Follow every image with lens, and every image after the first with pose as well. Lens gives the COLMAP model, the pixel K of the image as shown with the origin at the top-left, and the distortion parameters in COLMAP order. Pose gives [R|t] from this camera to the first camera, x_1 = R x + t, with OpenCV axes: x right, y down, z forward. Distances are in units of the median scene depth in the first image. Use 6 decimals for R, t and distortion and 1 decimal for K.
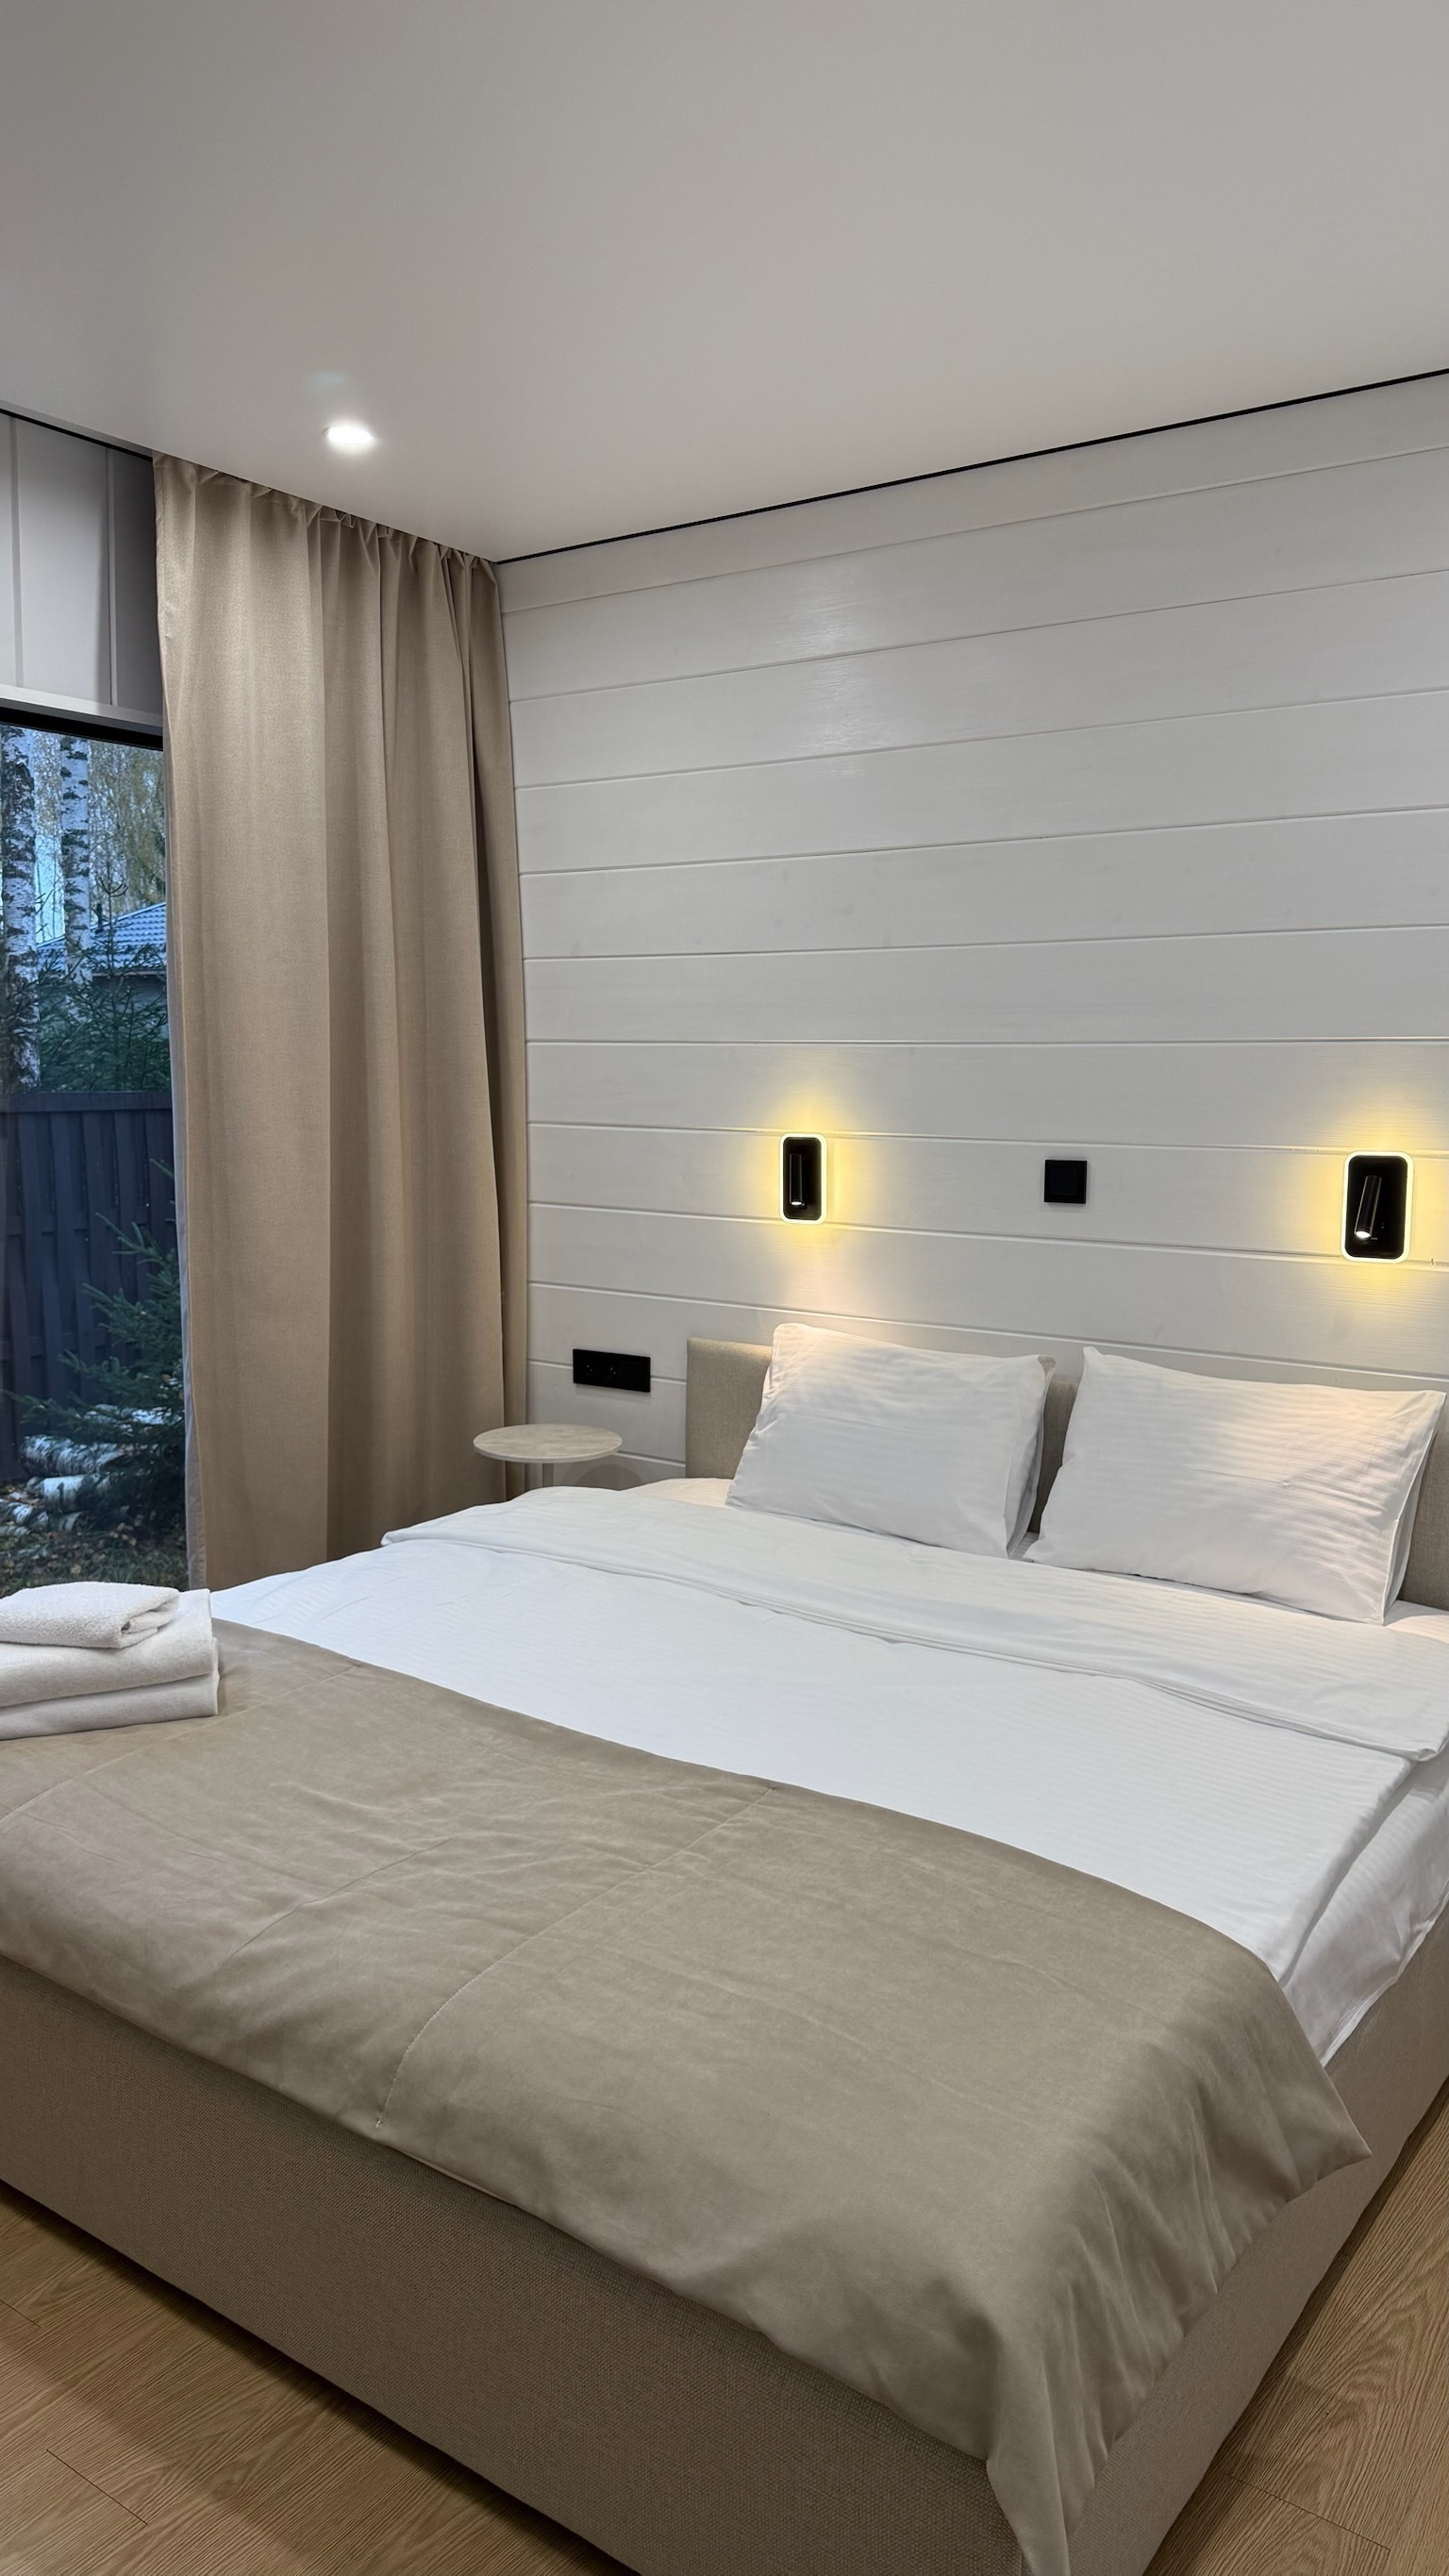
lens RADIAL K [[1816.0, 0, 724.5], [0, 1816.0, 1288.0], [0, 0, 1]] dist [0.089423, -0.127957]
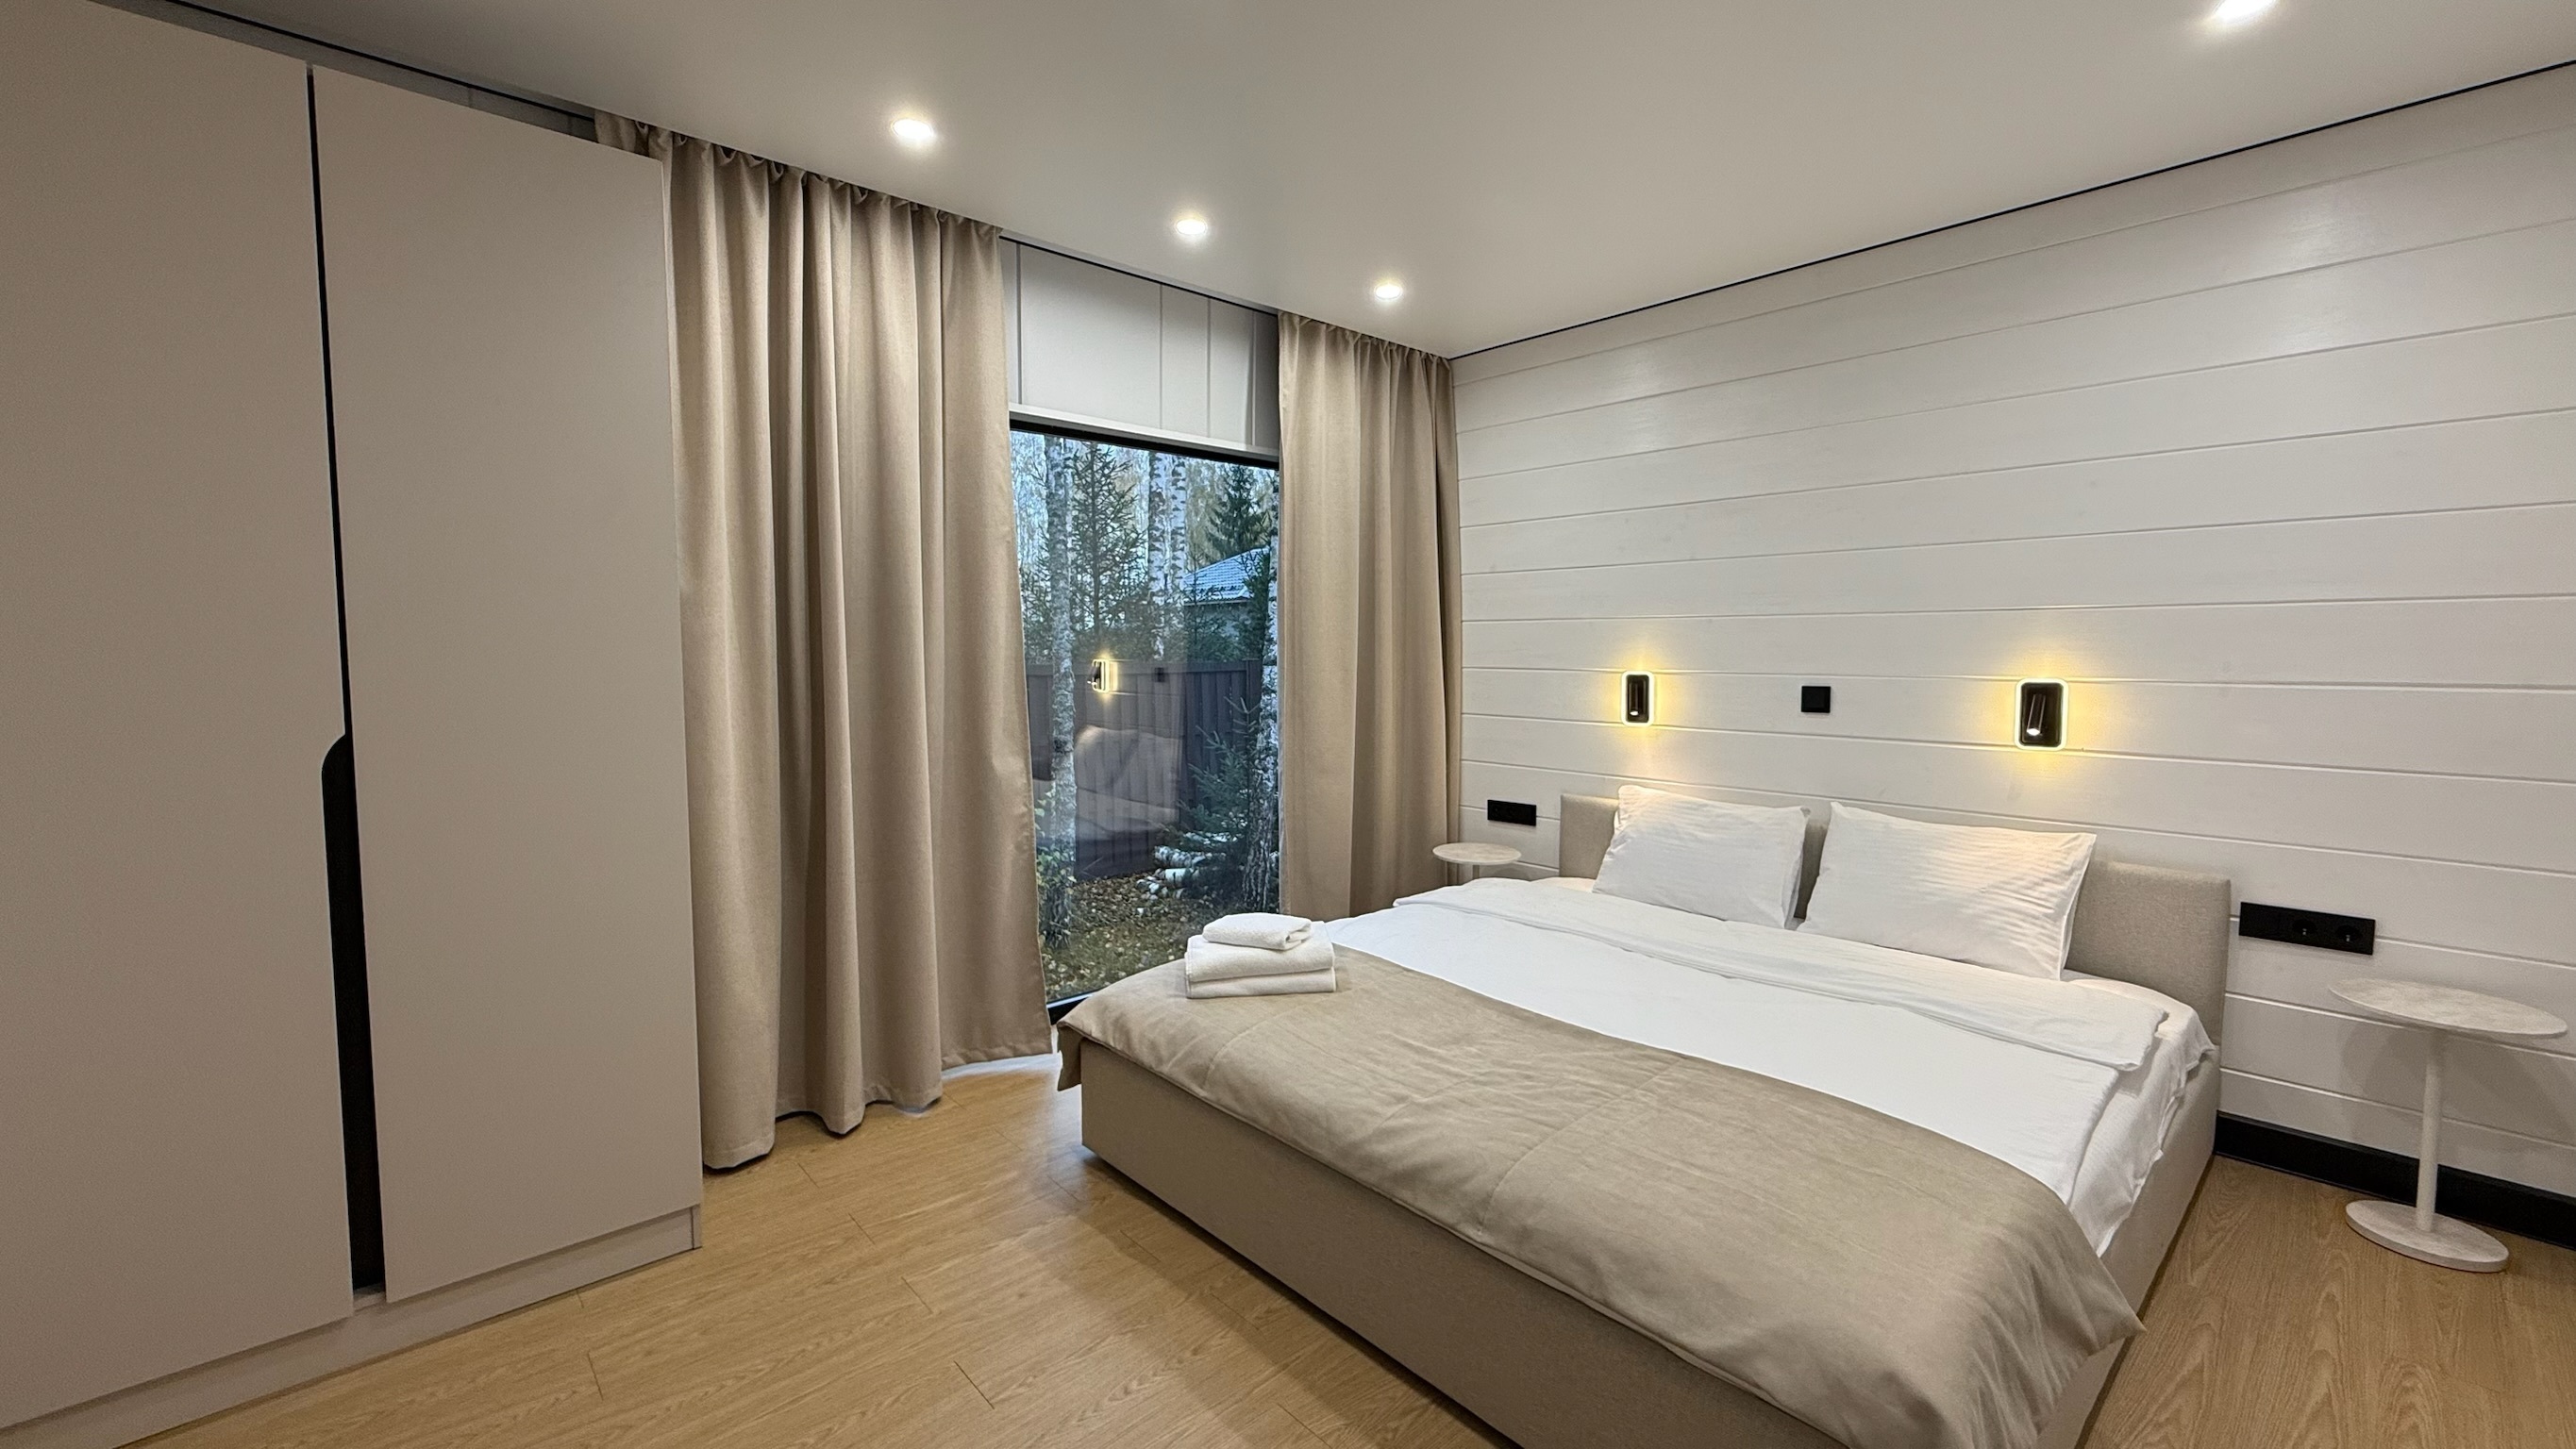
lens RADIAL K [[1031.8, 0, 1283.6], [0, 1031.8, 716.5], [0, 0, 1]] dist [0.001869, 0.000212]
pose [[0.976590, 0.005096, -0.215048, -0.080615], [-0.017805, 0.998204, -0.057204, 0.018346], [0.214370, 0.059694, 0.974927, 0.003620]]
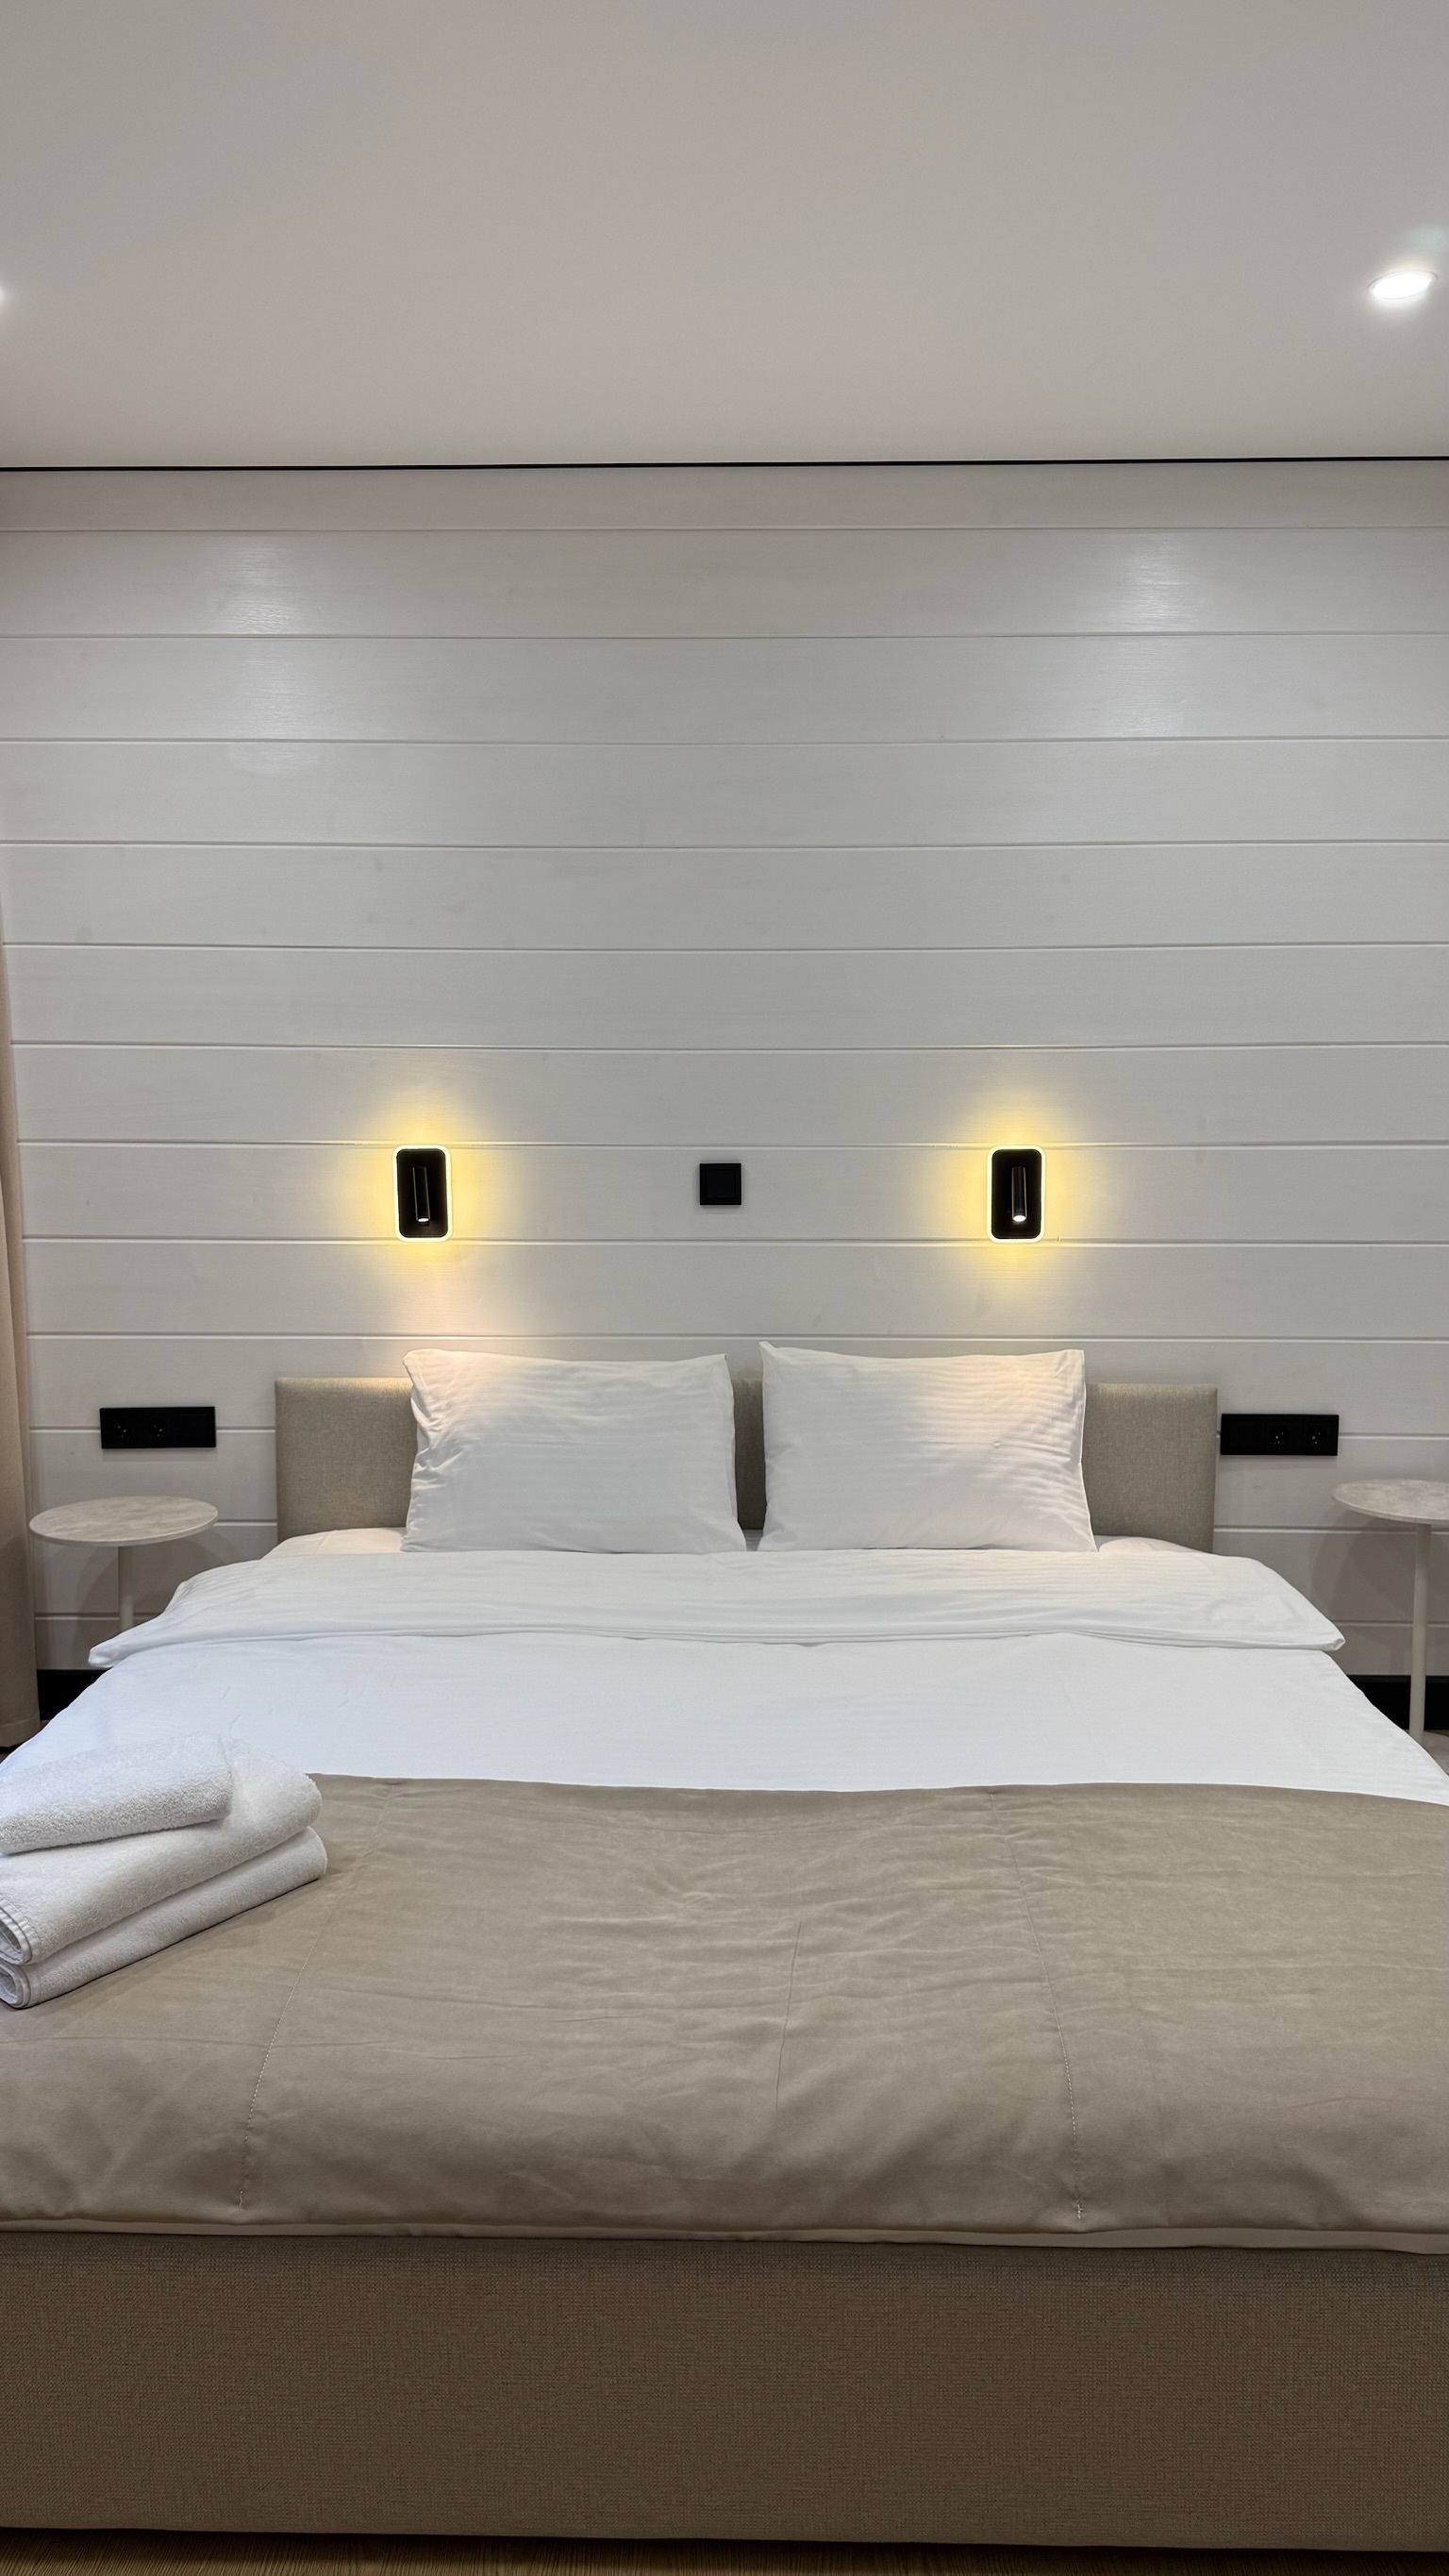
lens RADIAL K [[1803.2, 0, 733.1], [0, 1803.2, 1289.9], [0, 0, 1]] dist [0.150316, -0.274160]
pose [[0.824658, -0.074890, 0.560652, -0.400073], [0.078249, 0.996770, 0.018051, -0.017478], [-0.560193, 0.028984, 0.827855, 0.159579]]
